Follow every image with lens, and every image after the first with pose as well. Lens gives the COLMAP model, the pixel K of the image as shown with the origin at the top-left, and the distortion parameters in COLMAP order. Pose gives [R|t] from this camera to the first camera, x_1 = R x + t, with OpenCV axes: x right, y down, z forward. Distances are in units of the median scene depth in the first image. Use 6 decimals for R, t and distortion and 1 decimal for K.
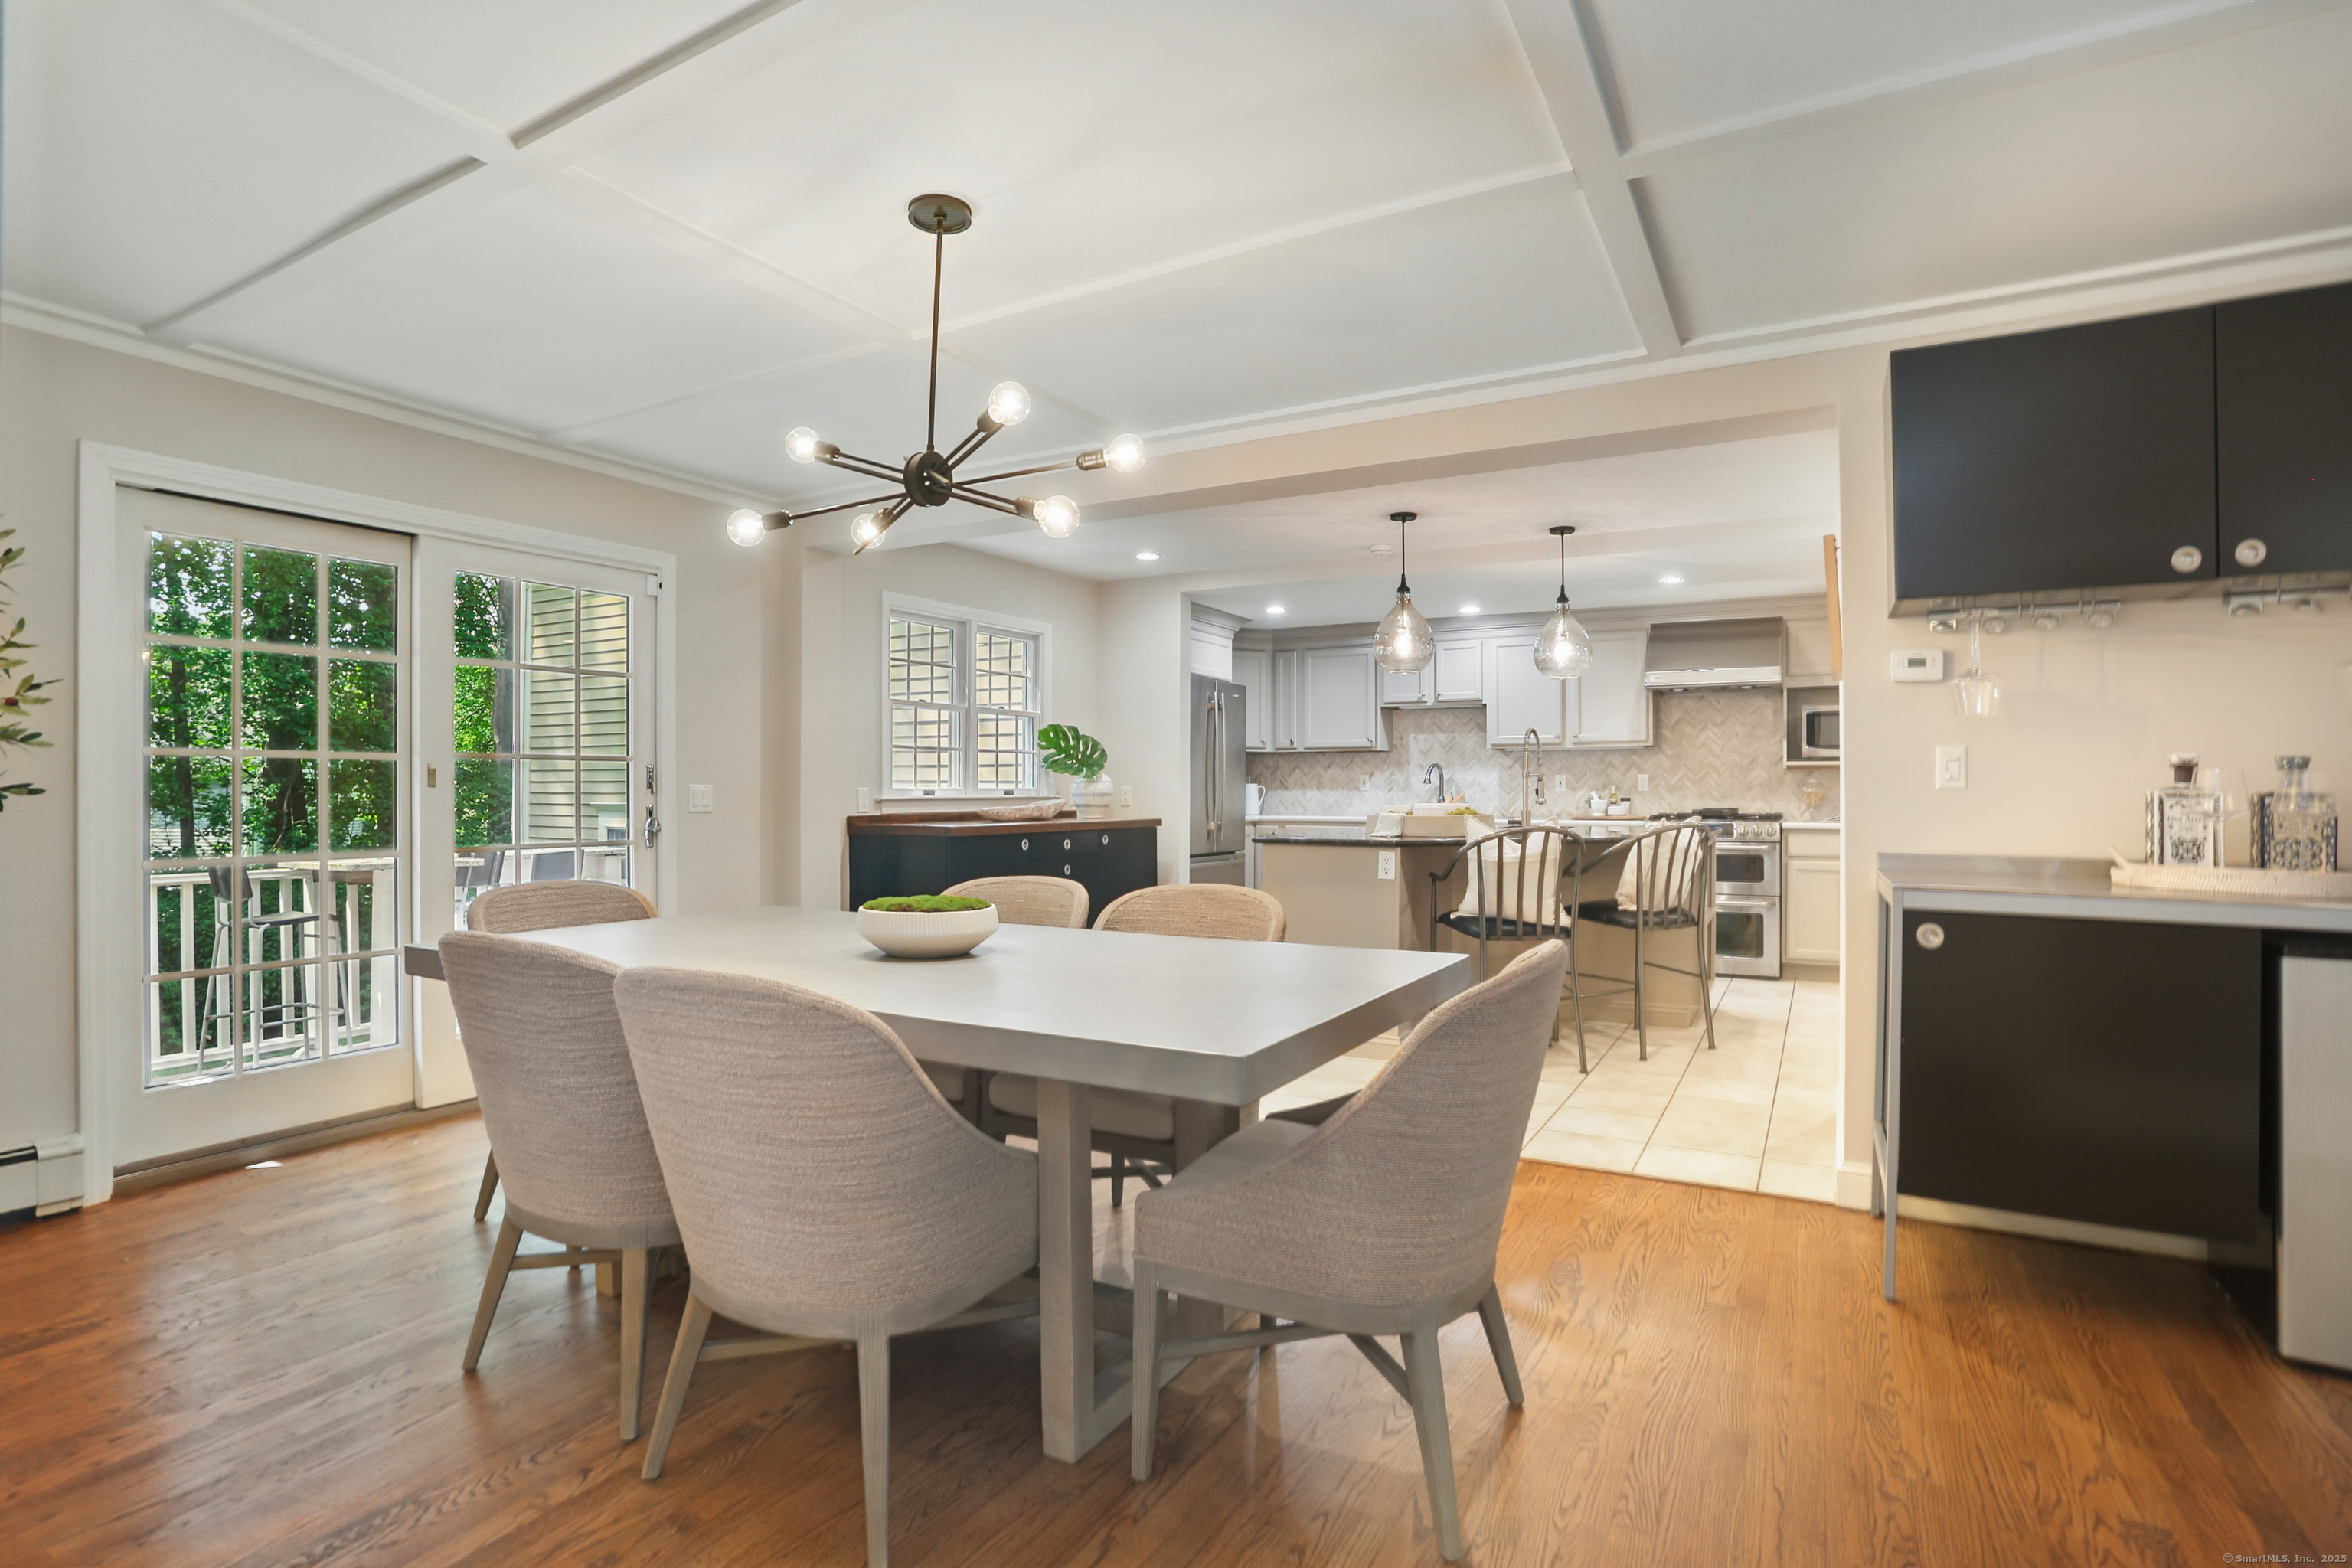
lens RADIAL K [[1154.6, 0, 1208.9], [0, 1154.6, 788.0], [0, 0, 1]] dist [-0.051294, 0.014619]
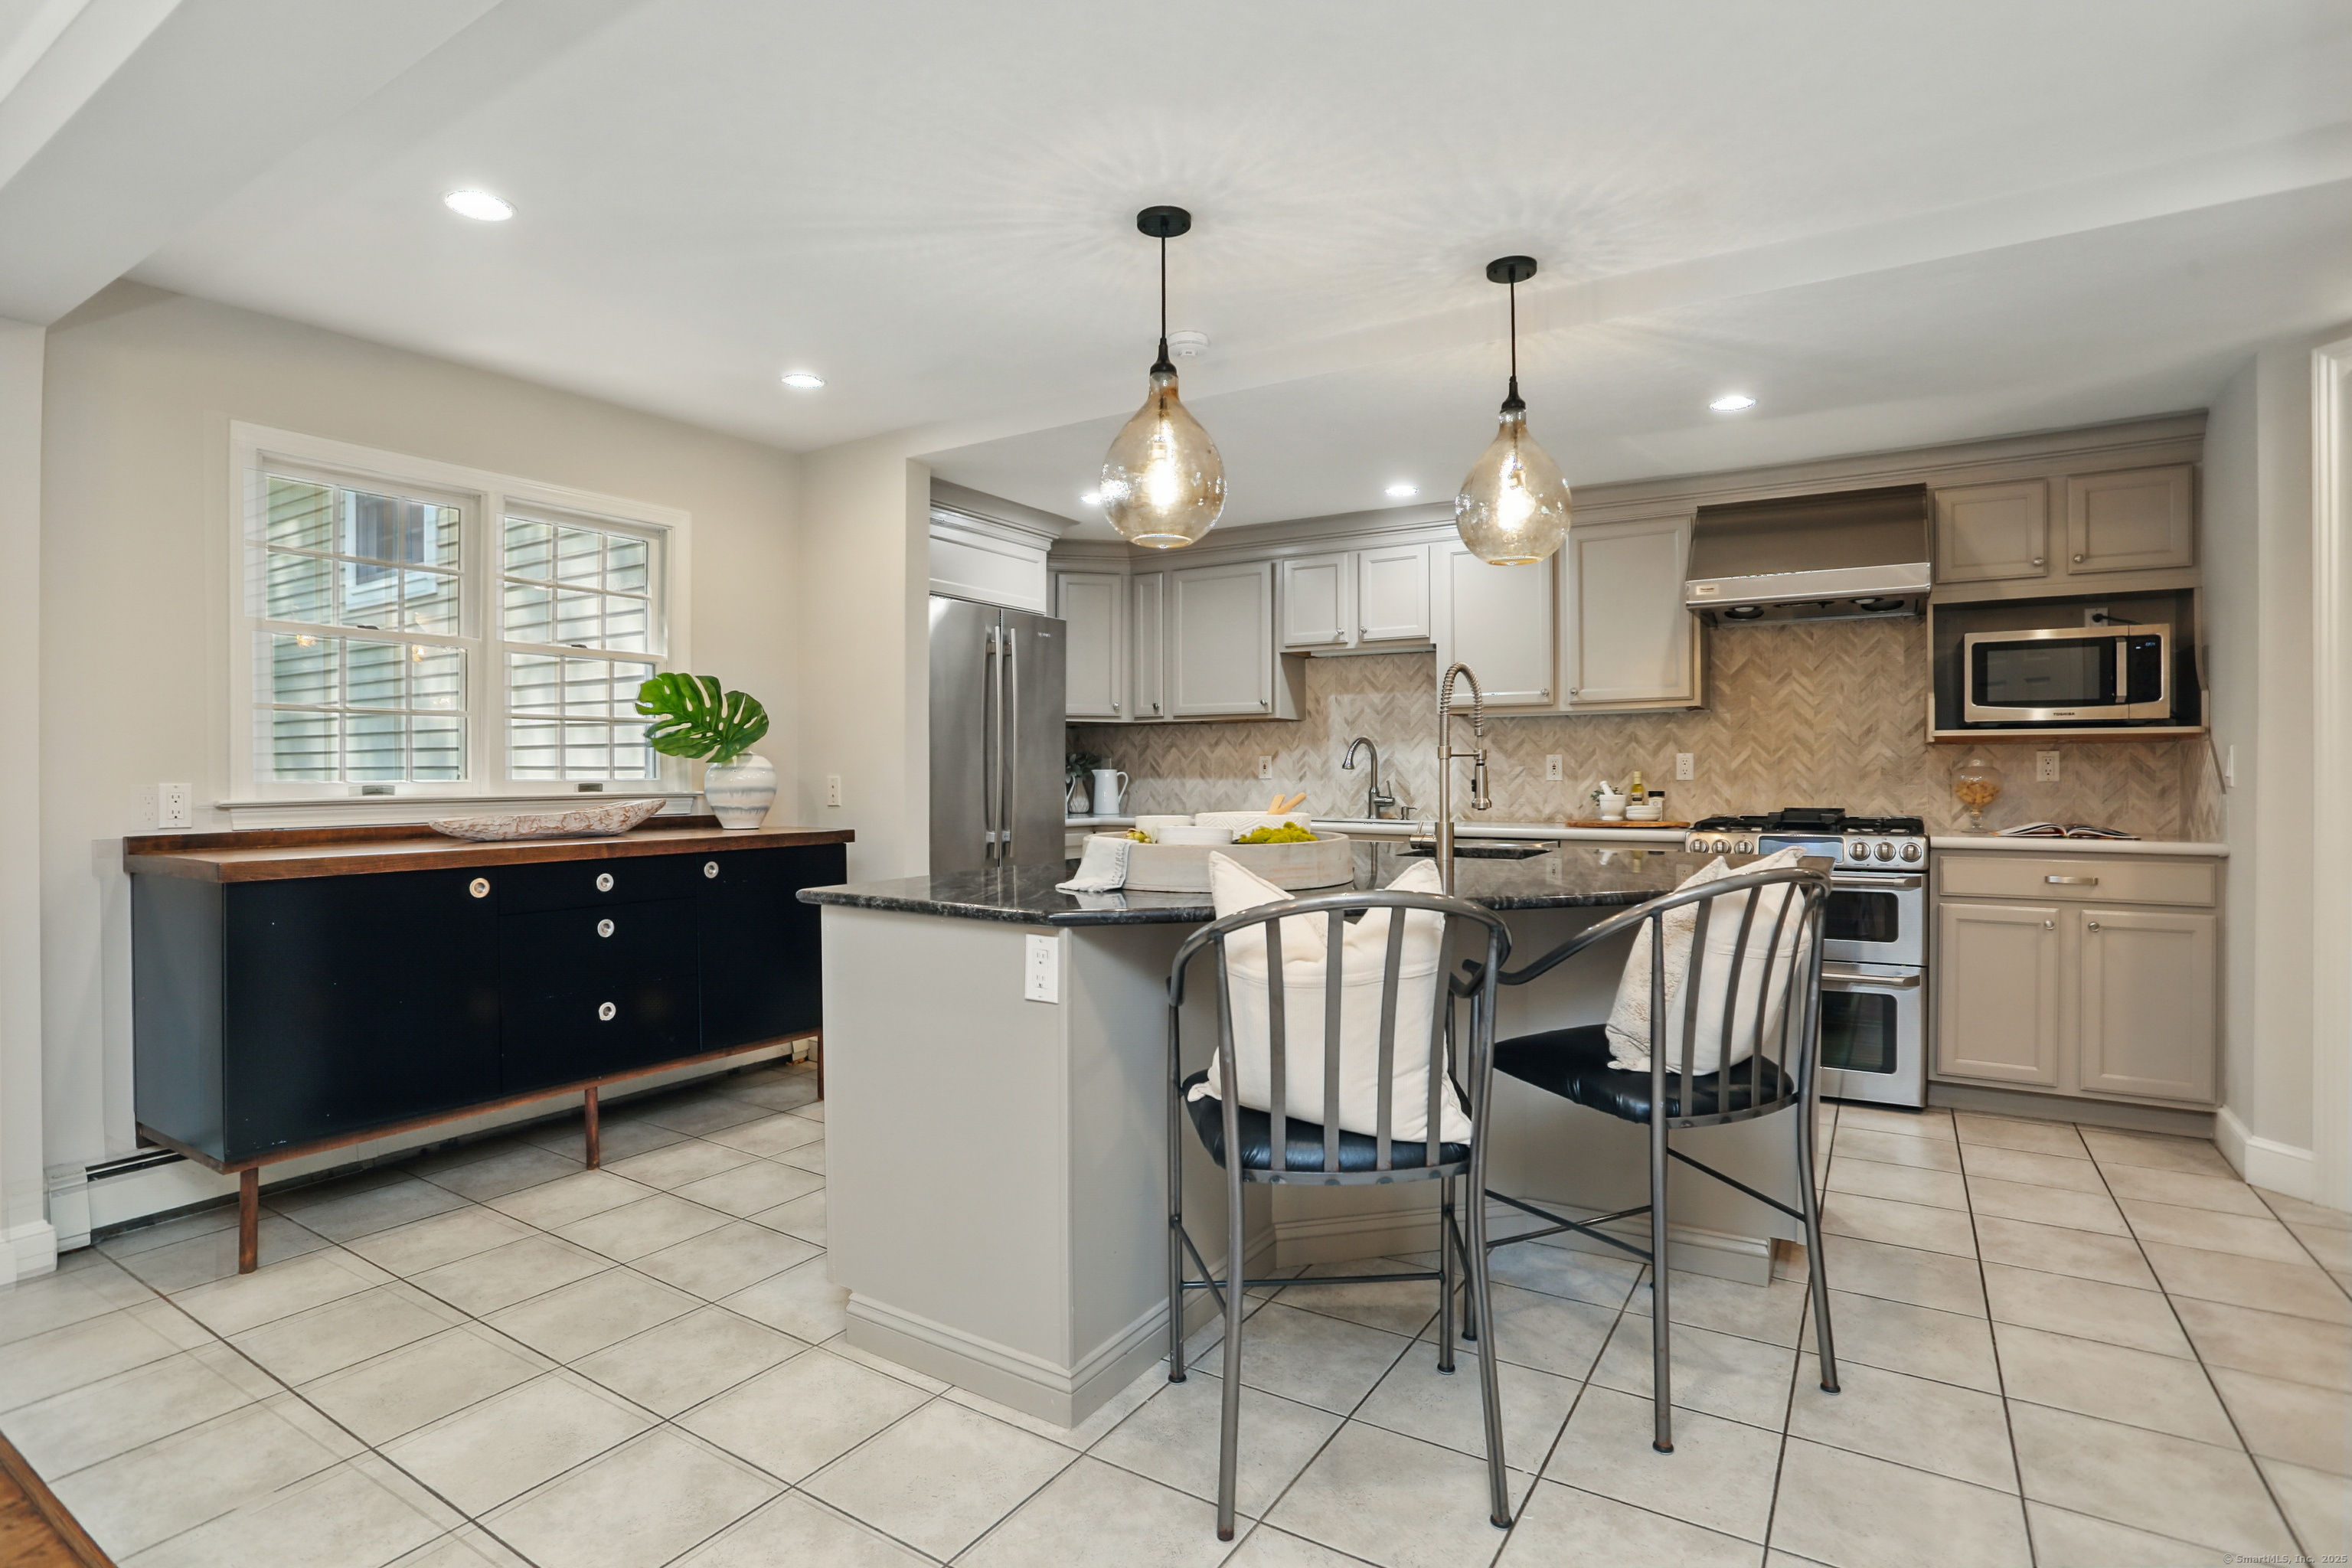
lens RADIAL K [[1154.6, 0, 1181.1], [0, 1154.6, 782.6], [0, 0, 1]] dist [-0.051294, 0.014619]
pose [[0.998032, -0.002056, -0.062675, 0.150931], [0.002719, 0.999941, 0.010491, -0.003433], [0.062650, -0.010641, 0.997979, 0.379280]]
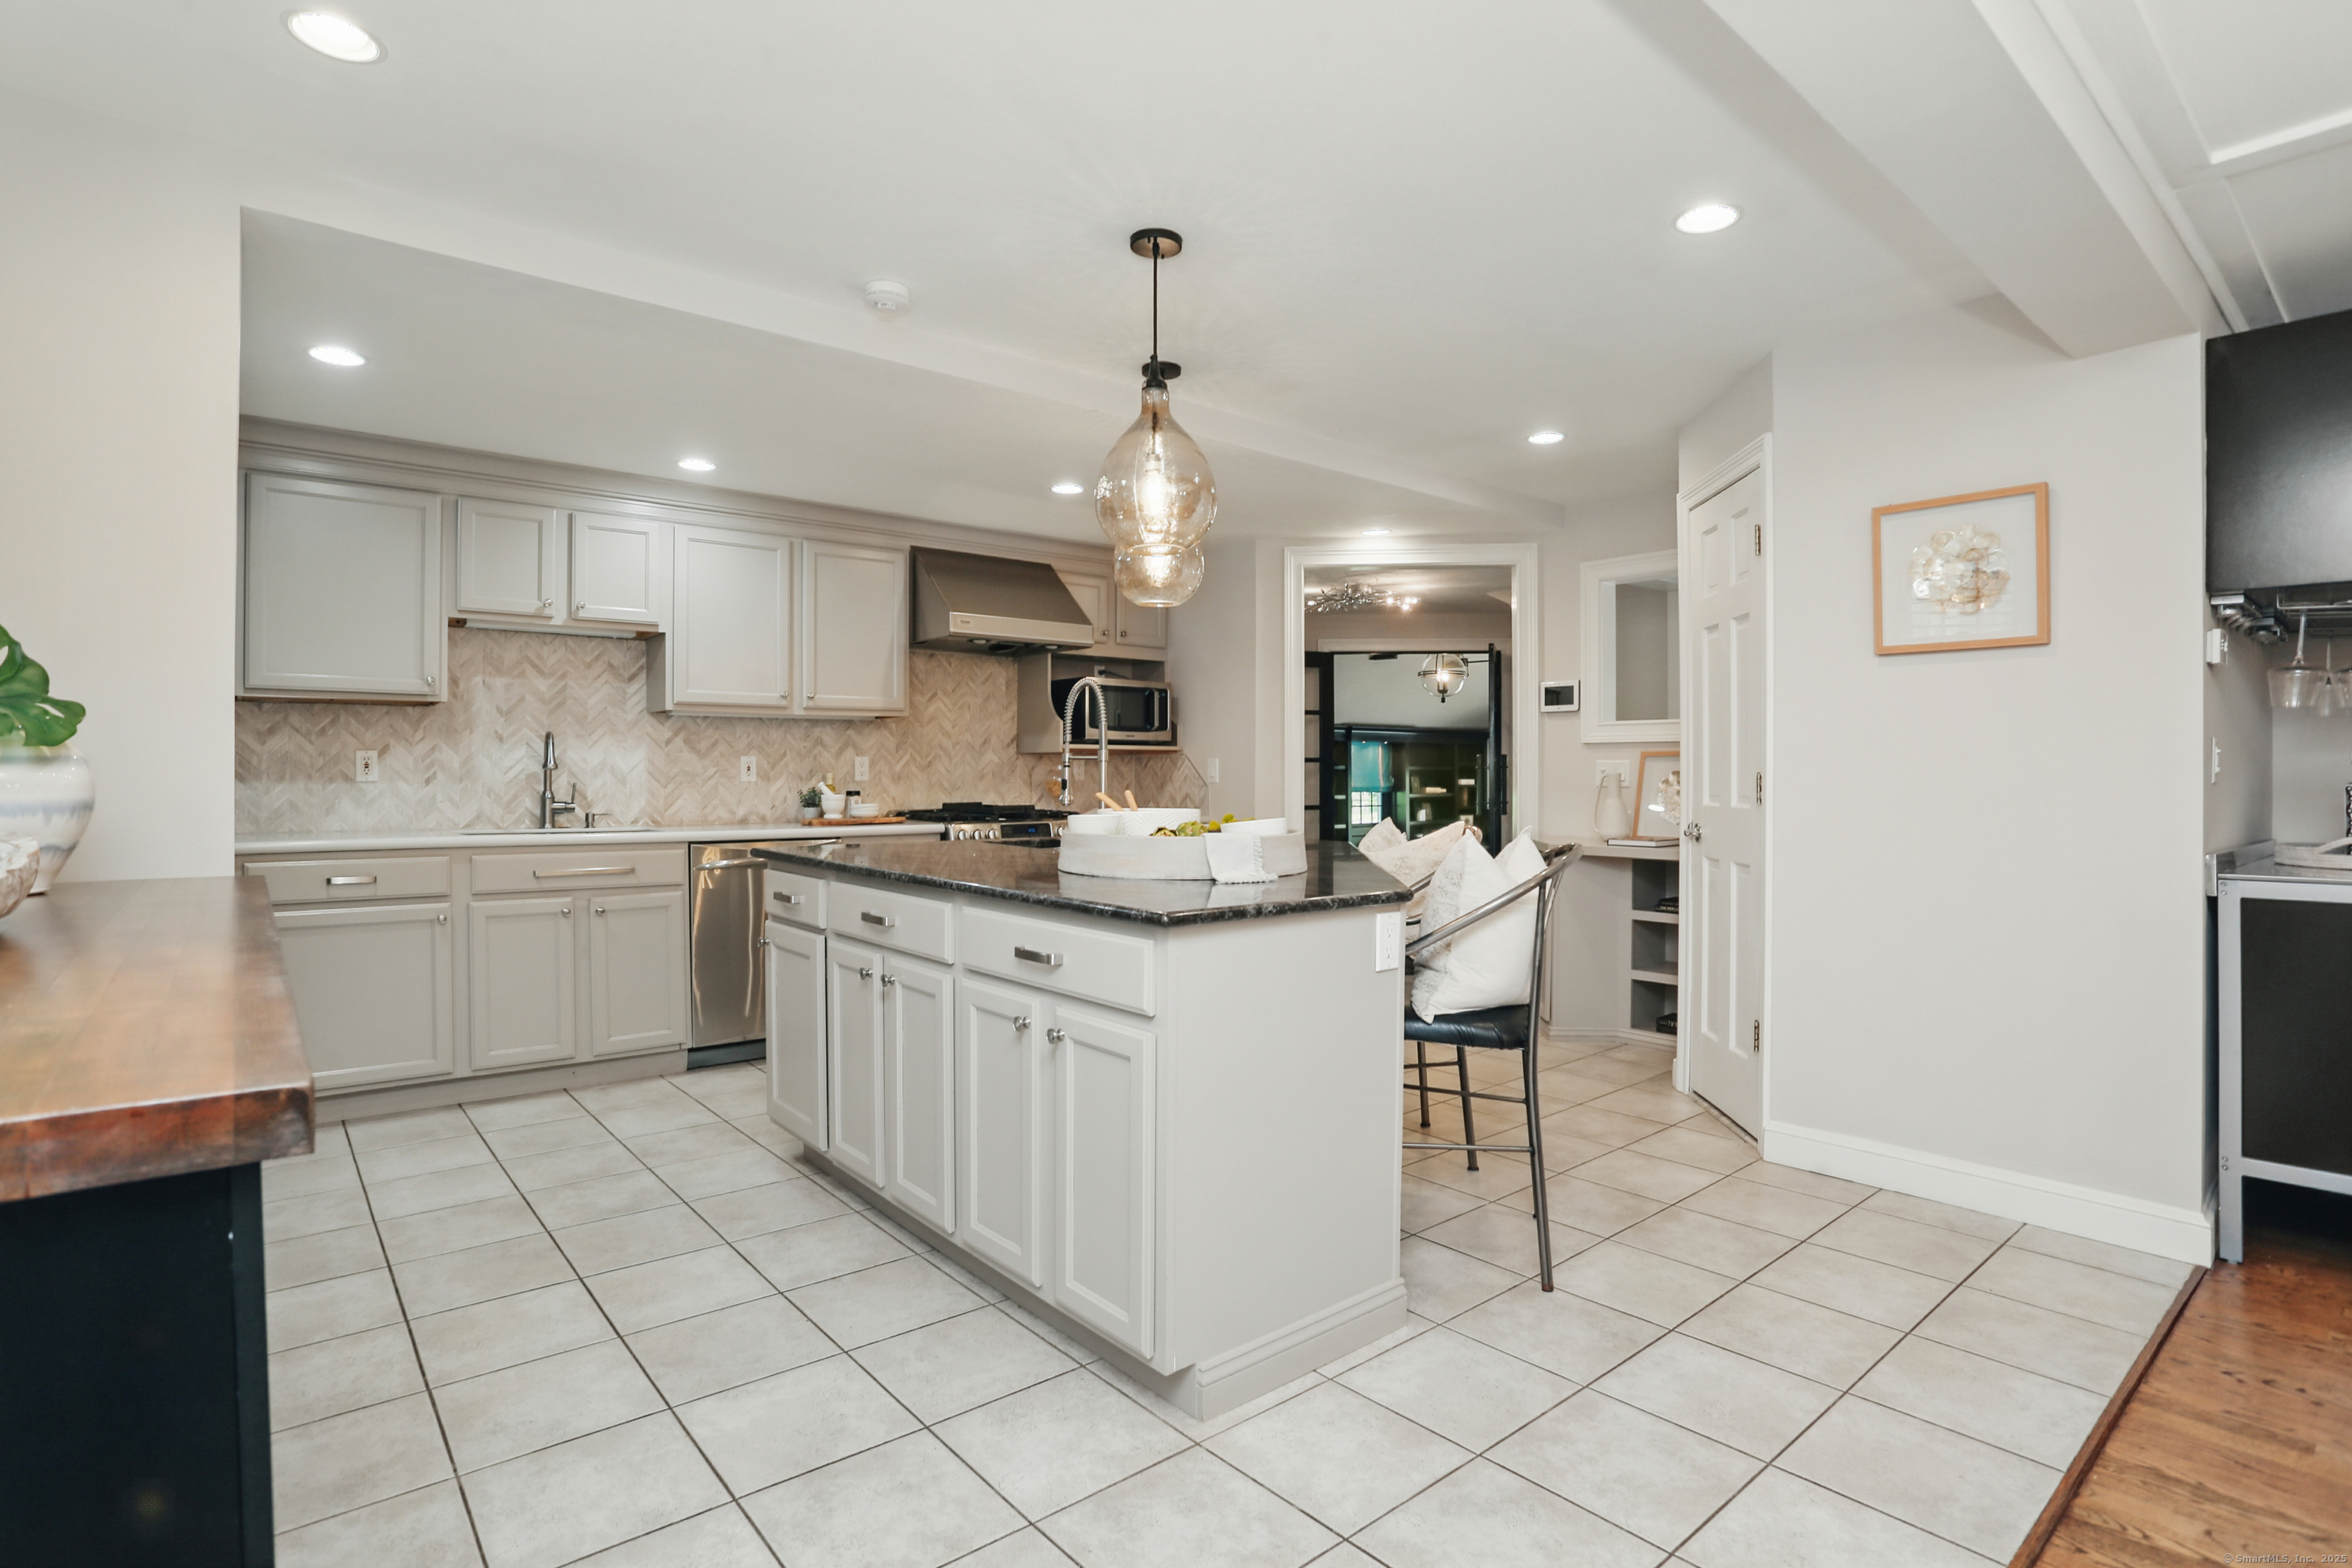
lens RADIAL K [[1154.6, 0, 1178.9], [0, 1154.6, 764.9], [0, 0, 1]] dist [-0.051294, 0.014619]
pose [[0.368531, 0.006263, 0.929594, -0.219272], [-0.000045, 0.999977, -0.006719, -0.002456], [-0.929615, 0.002434, 0.368523, 0.588881]]
